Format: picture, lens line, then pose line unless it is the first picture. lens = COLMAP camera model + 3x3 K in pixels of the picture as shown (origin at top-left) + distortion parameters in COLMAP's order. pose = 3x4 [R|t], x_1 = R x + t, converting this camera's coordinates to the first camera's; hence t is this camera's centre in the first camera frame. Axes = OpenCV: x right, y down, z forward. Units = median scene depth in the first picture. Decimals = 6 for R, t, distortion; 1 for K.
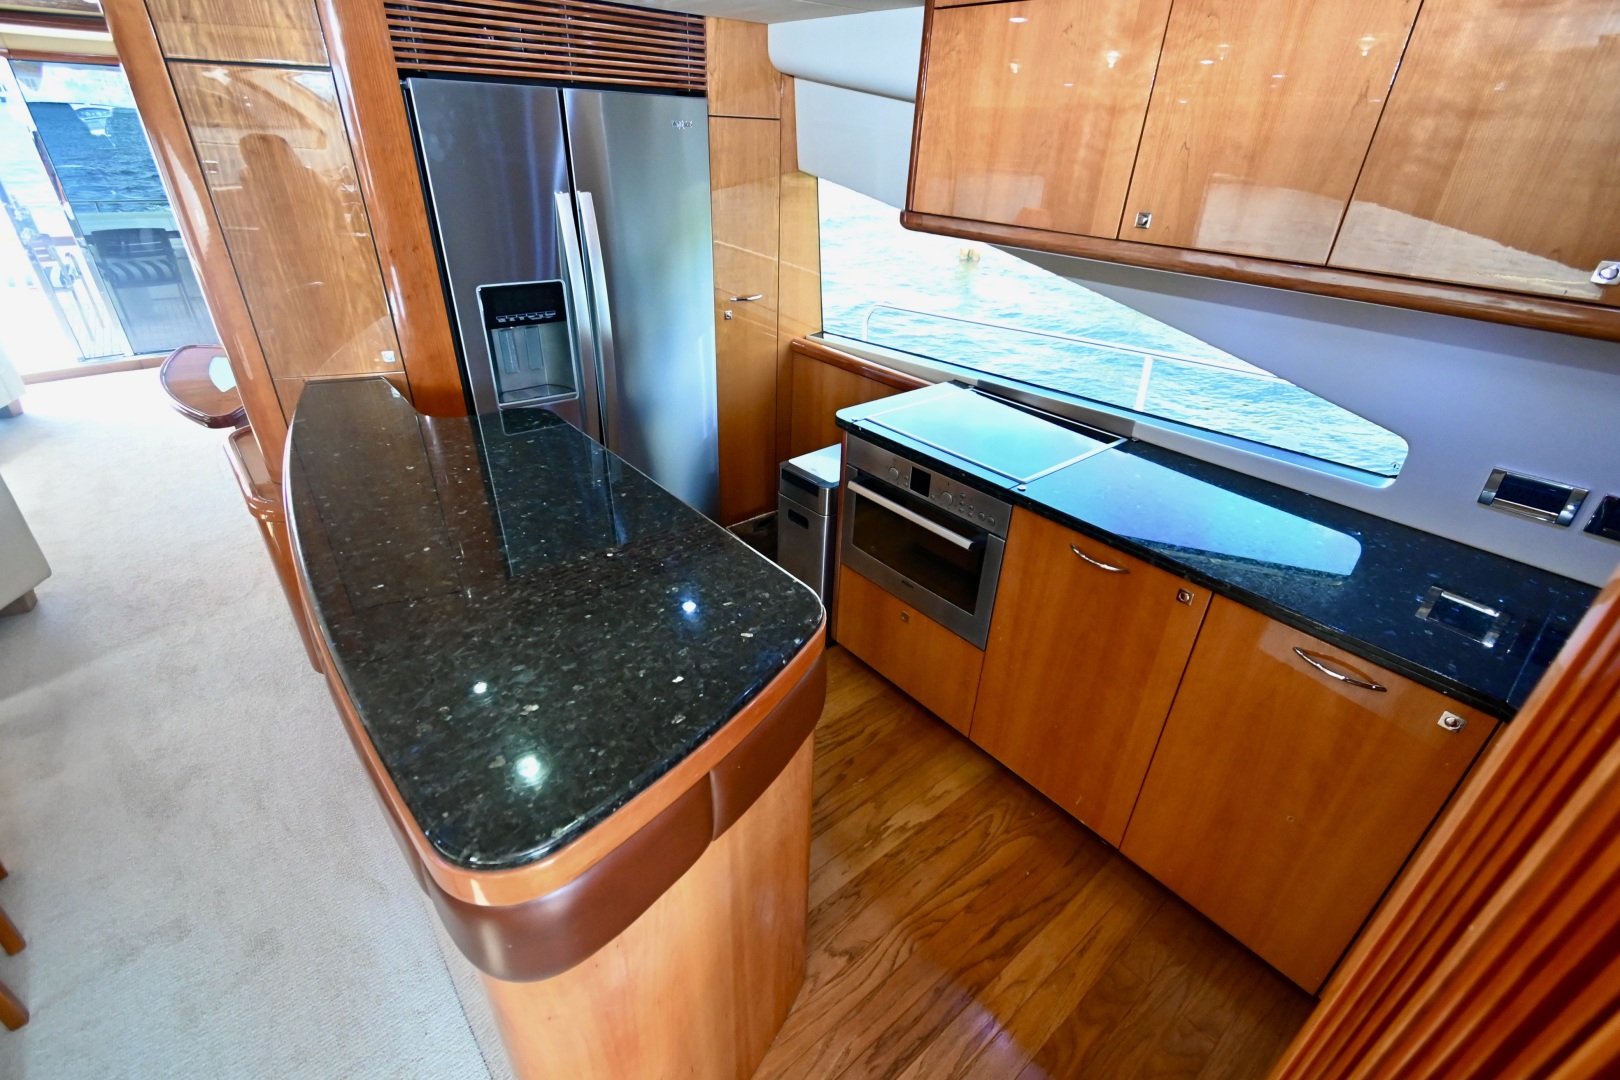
lens RADIAL K [[729.2, 0, 808.1], [0, 729.2, 545.6], [0, 0, 1]] dist [0.003064, -0.000289]
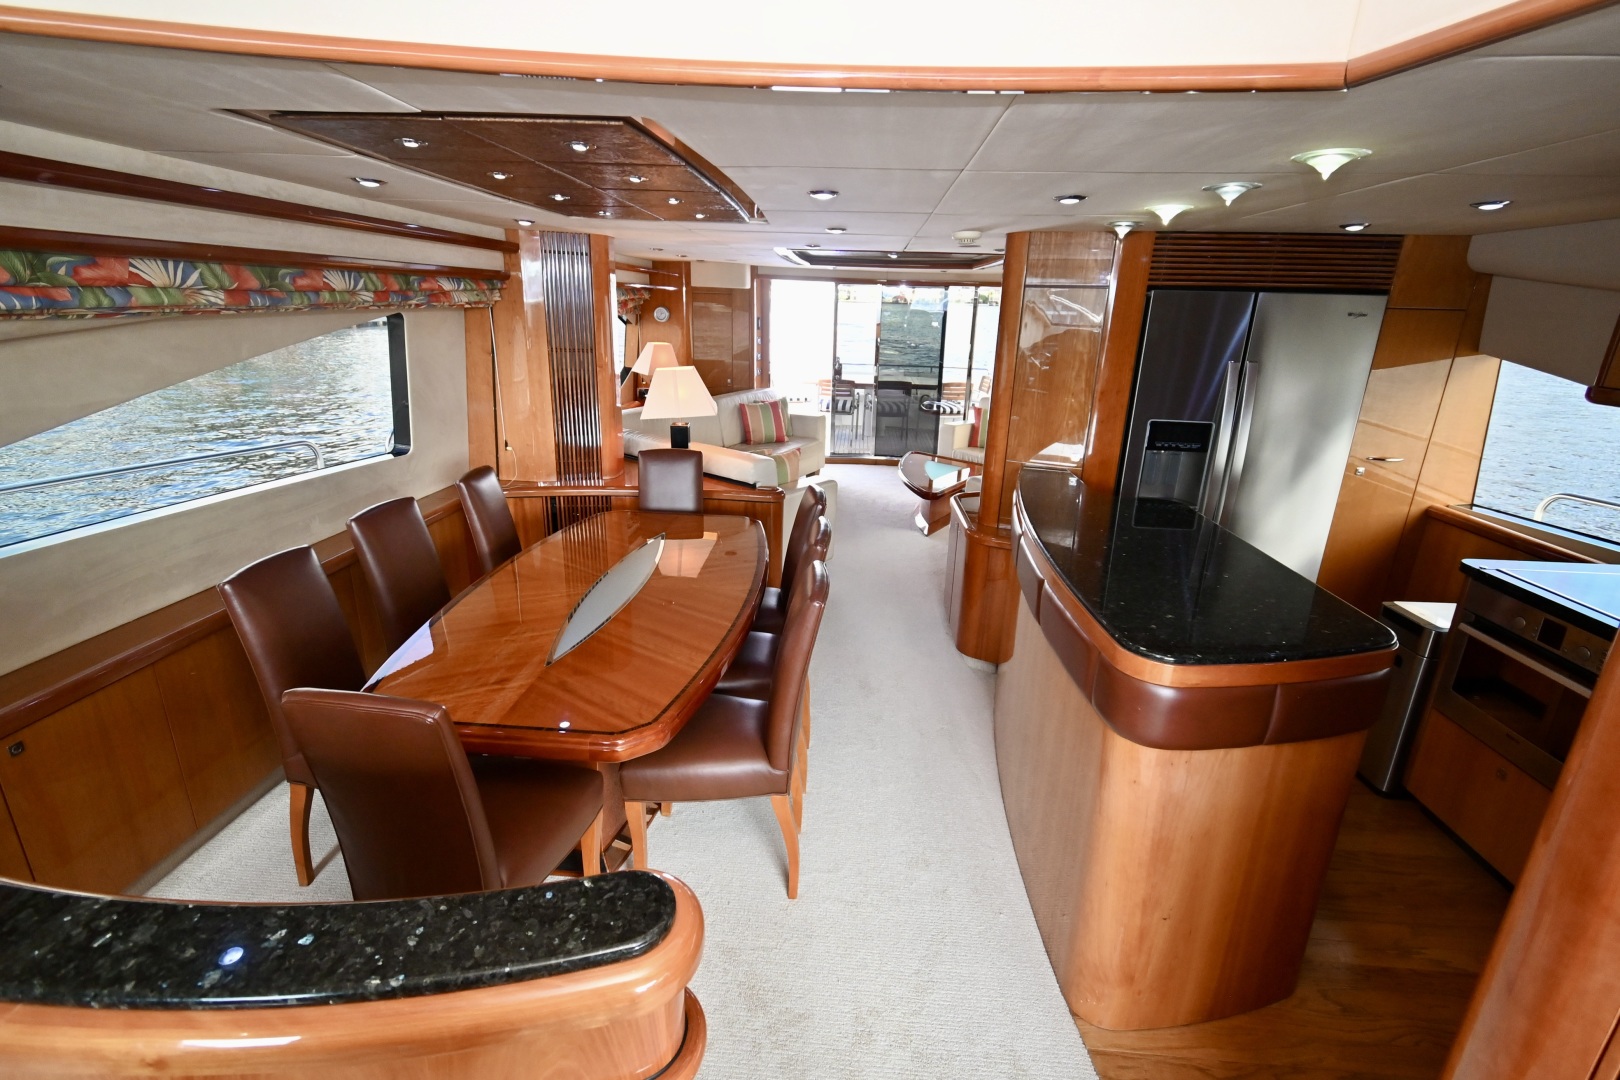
lens RADIAL K [[729.2, 0, 806.8], [0, 729.2, 541.4], [0, 0, 1]] dist [0.003064, -0.000289]
pose [[0.723376, 0.196199, -0.661992, 0.047997], [-0.339790, 0.935797, -0.093950, 0.217757], [0.601057, 0.292900, 0.743600, -0.374464]]
